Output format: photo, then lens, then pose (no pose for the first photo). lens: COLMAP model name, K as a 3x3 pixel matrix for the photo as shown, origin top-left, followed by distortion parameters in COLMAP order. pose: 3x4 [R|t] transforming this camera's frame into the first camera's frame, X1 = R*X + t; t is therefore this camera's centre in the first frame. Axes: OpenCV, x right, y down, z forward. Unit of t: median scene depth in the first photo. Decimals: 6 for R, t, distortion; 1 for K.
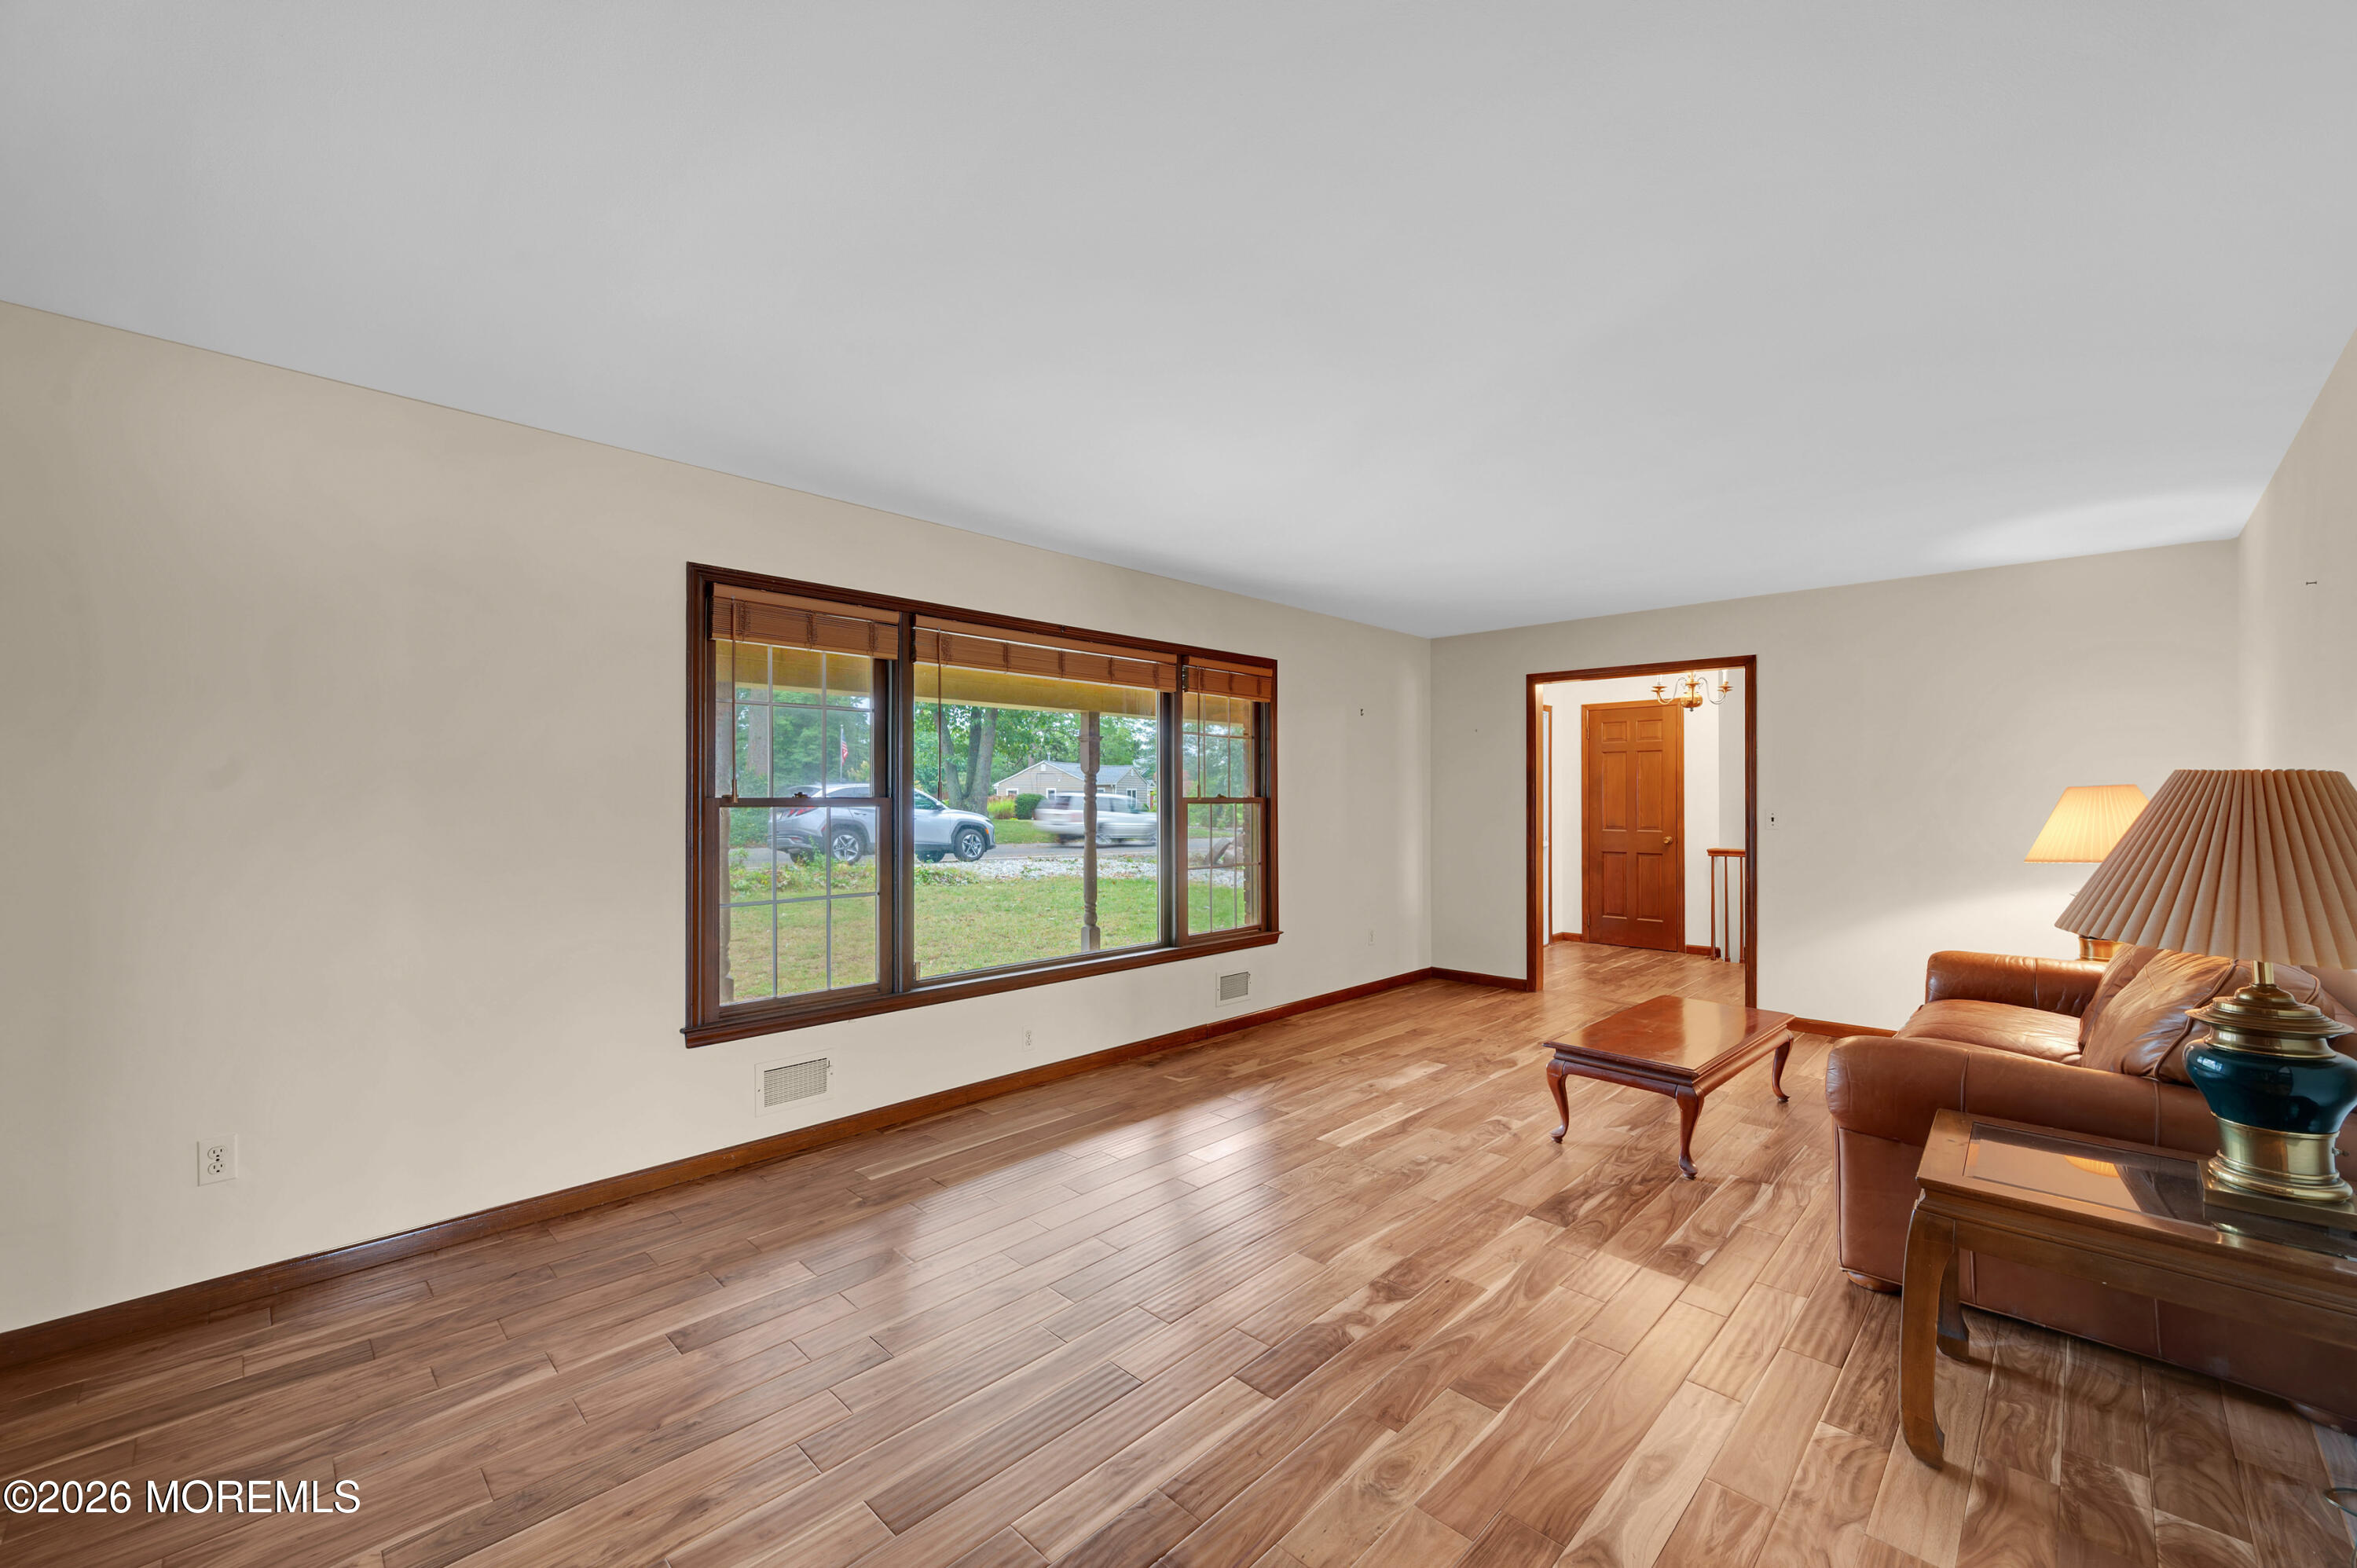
lens RADIAL K [[934.1, 0, 1182.8], [0, 934.1, 784.0], [0, 0, 1]] dist [0.001960, -0.000153]
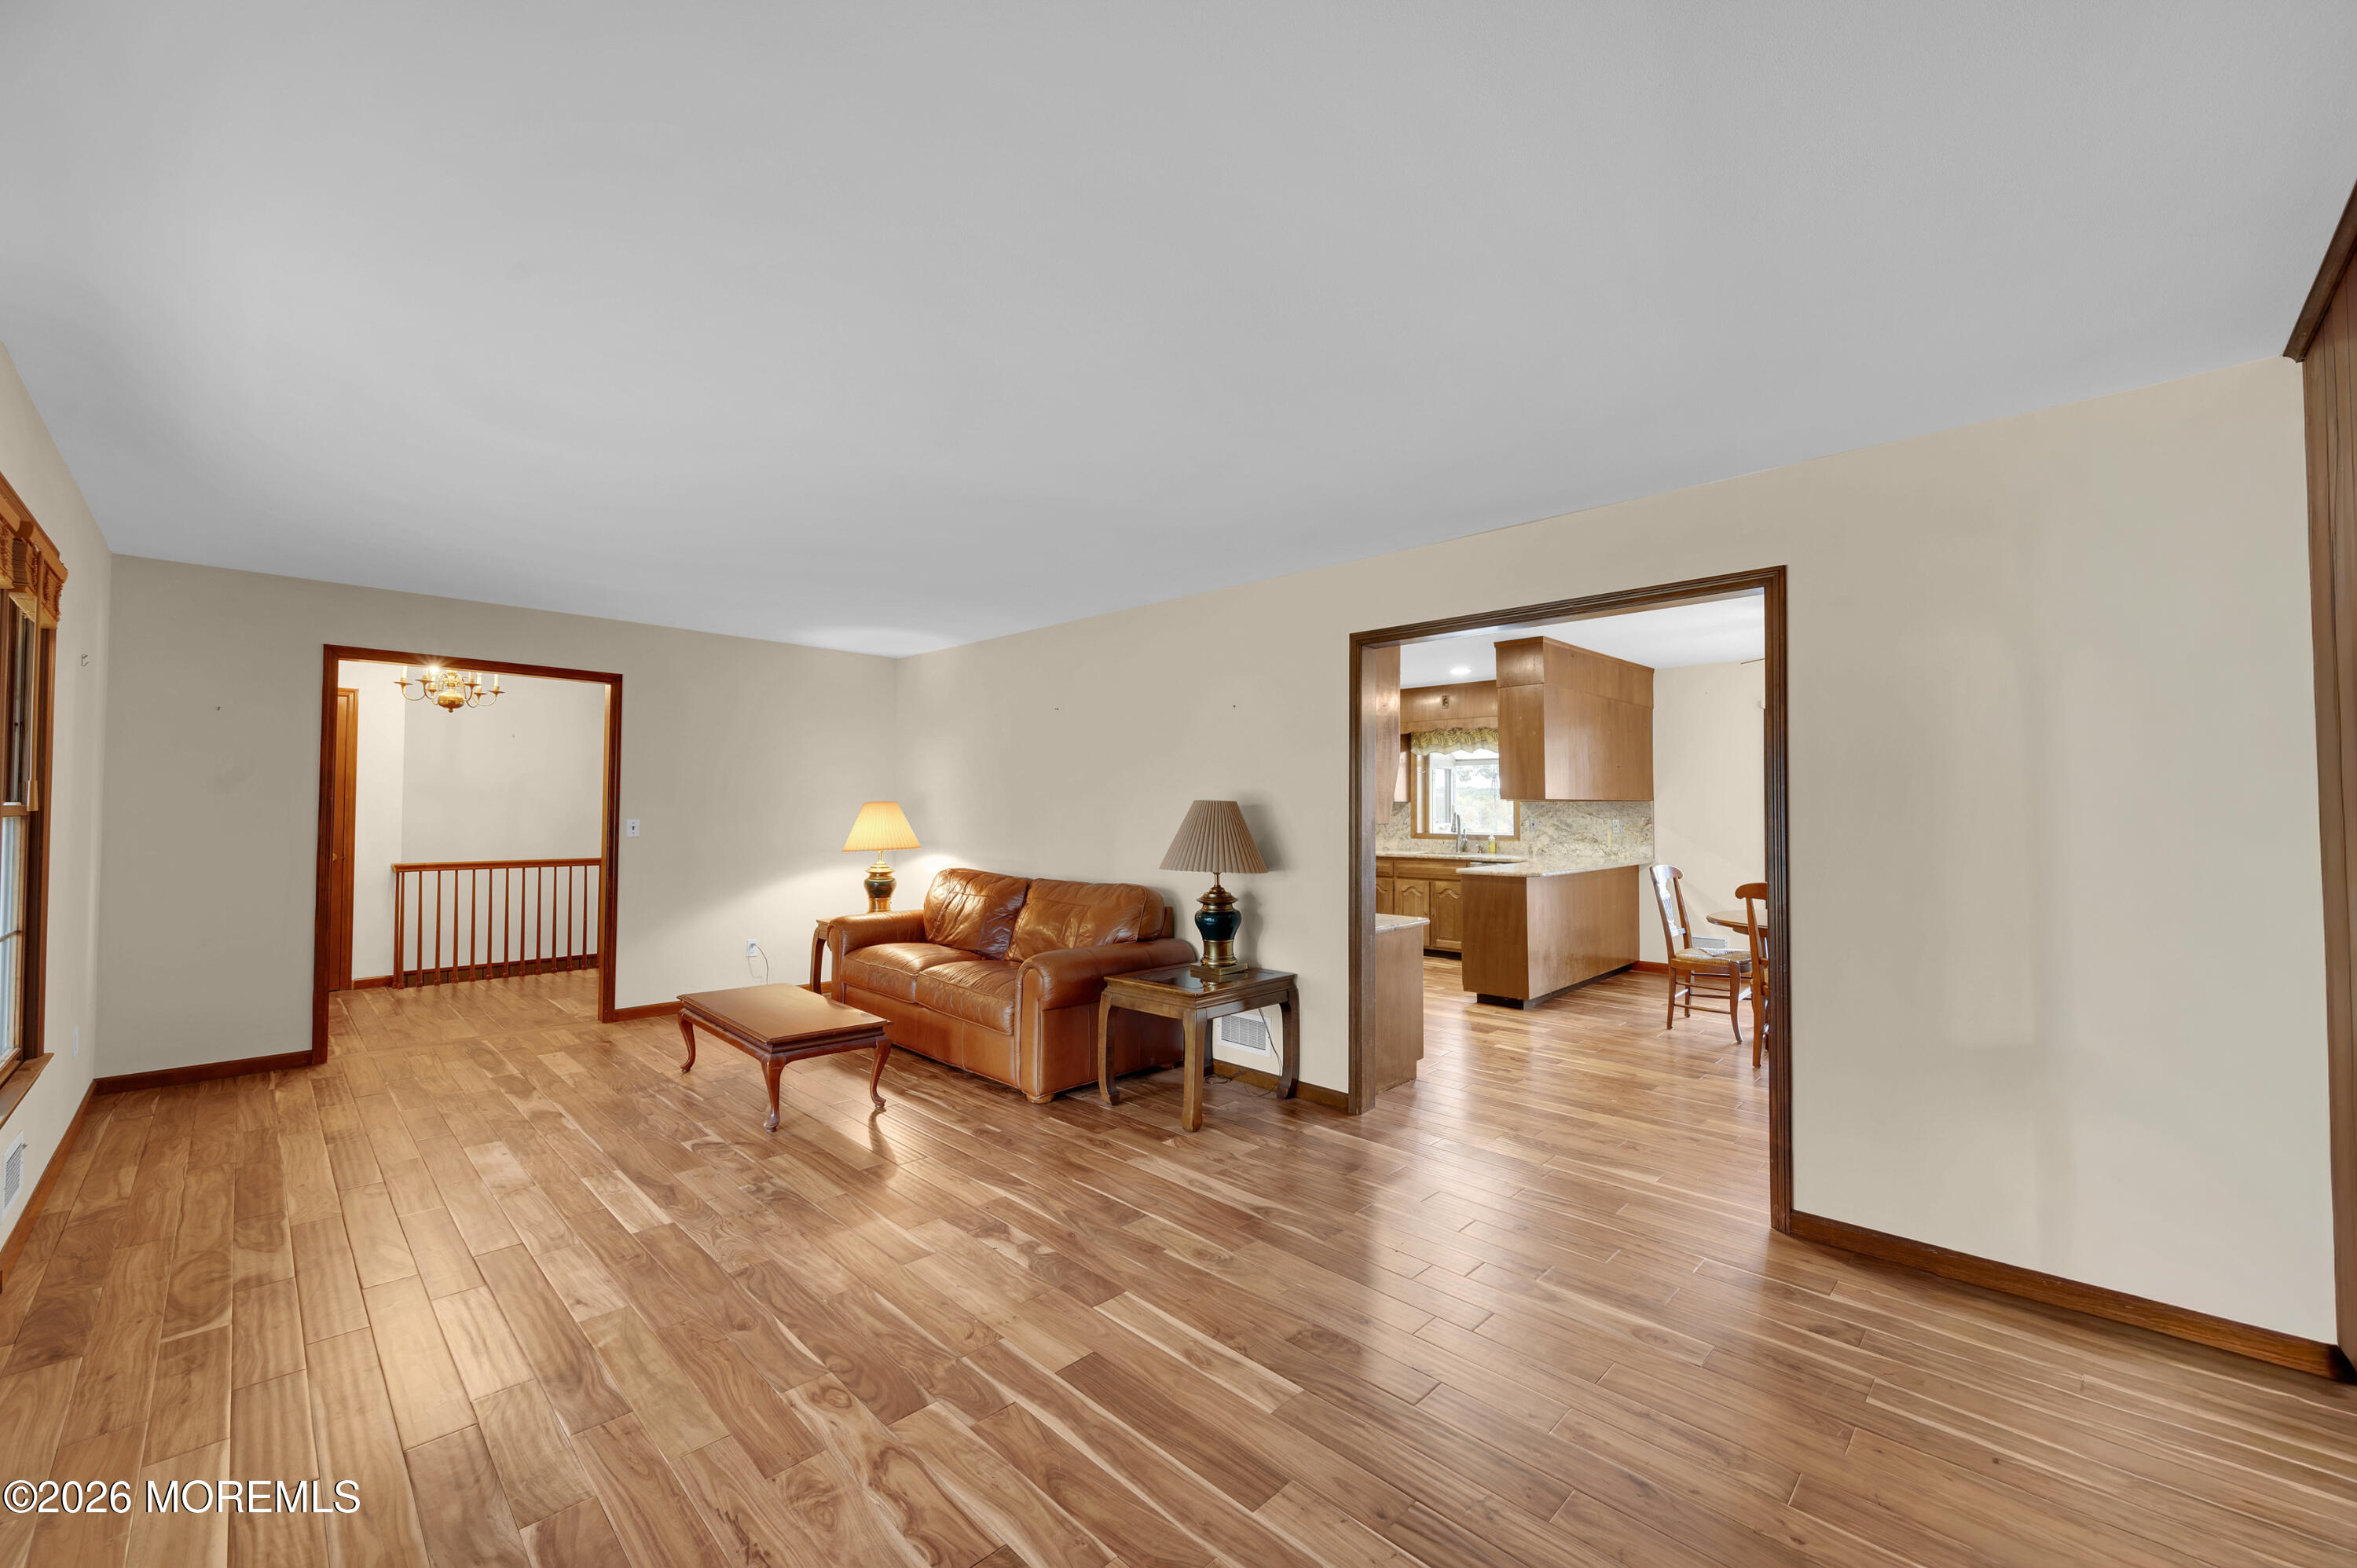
lens RADIAL K [[934.1, 0, 1175.0], [0, 934.1, 793.3], [0, 0, 1]] dist [0.001960, -0.000153]
pose [[0.011017, 0.016008, 0.999811, -0.683162], [-0.018480, 0.999704, -0.015802, 0.004303], [-0.999769, -0.018302, 0.011310, 0.543873]]
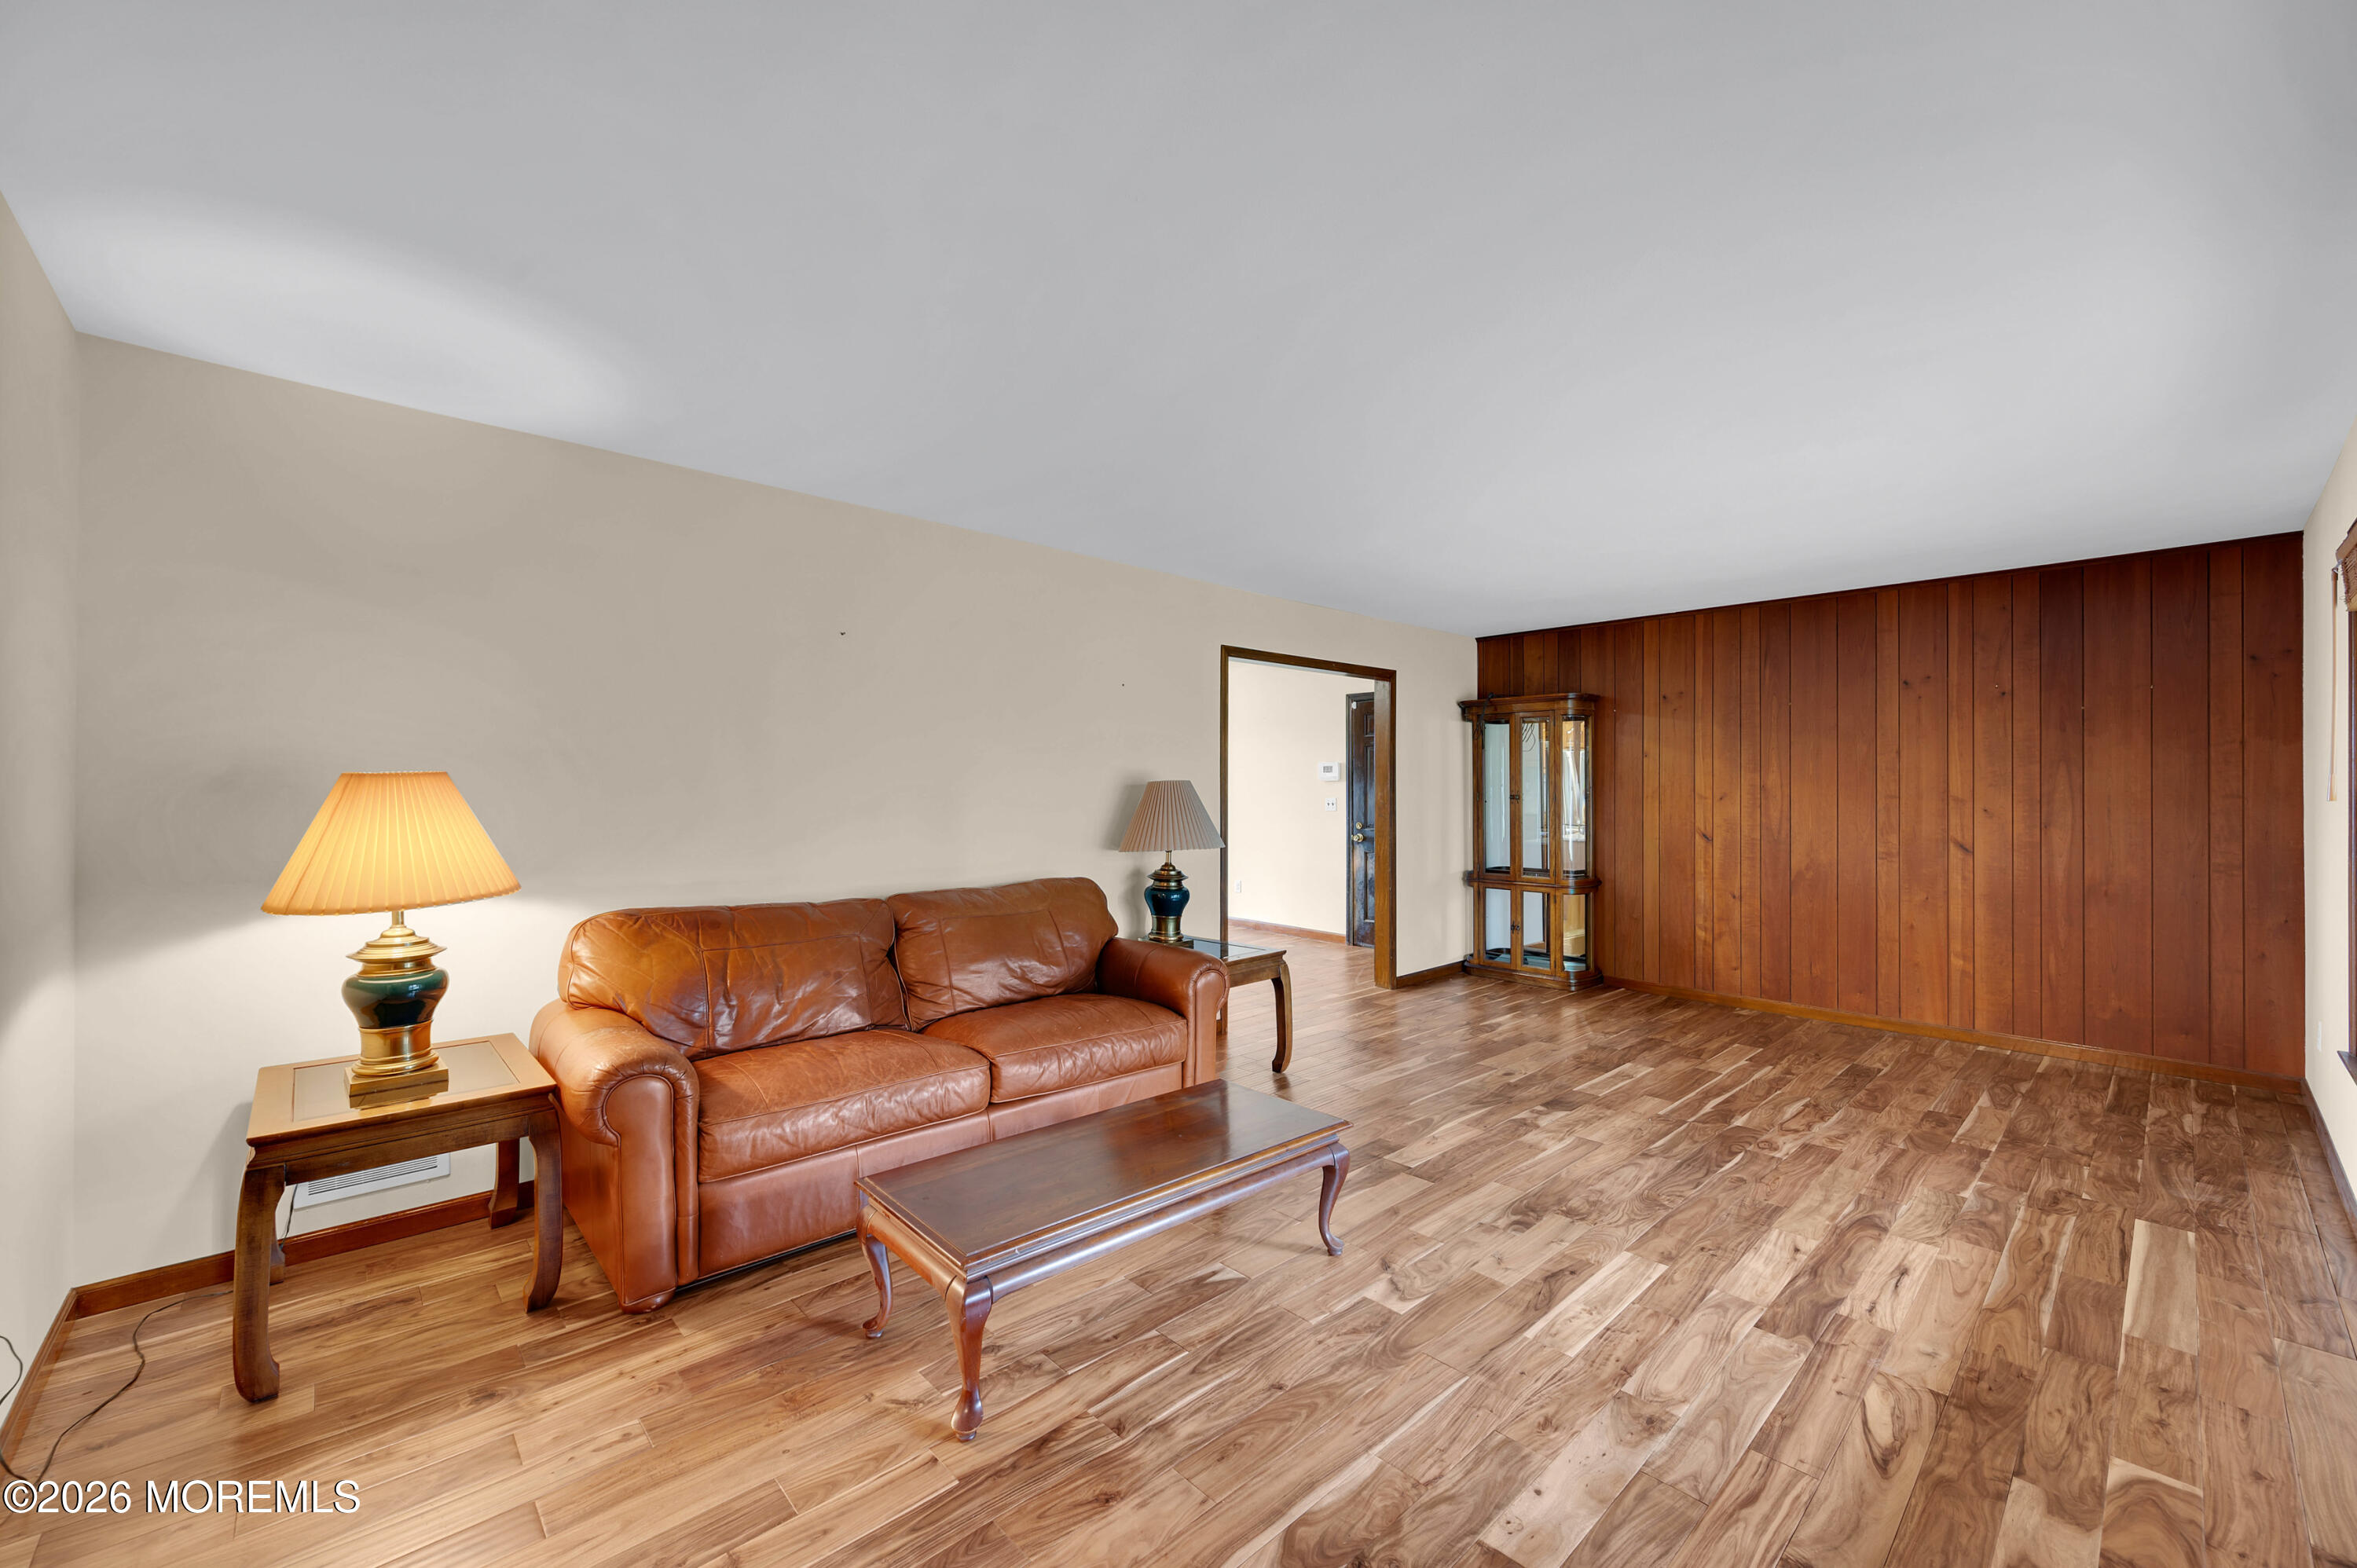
lens RADIAL K [[934.1, 0, 1174.6], [0, 934.1, 786.5], [0, 0, 1]] dist [0.001960, -0.000153]
pose [[-0.998857, -0.002143, 0.047741, 0.502168], [-0.003028, 0.999825, -0.018486, 0.024598], [-0.047693, -0.018610, -0.998689, 1.792801]]
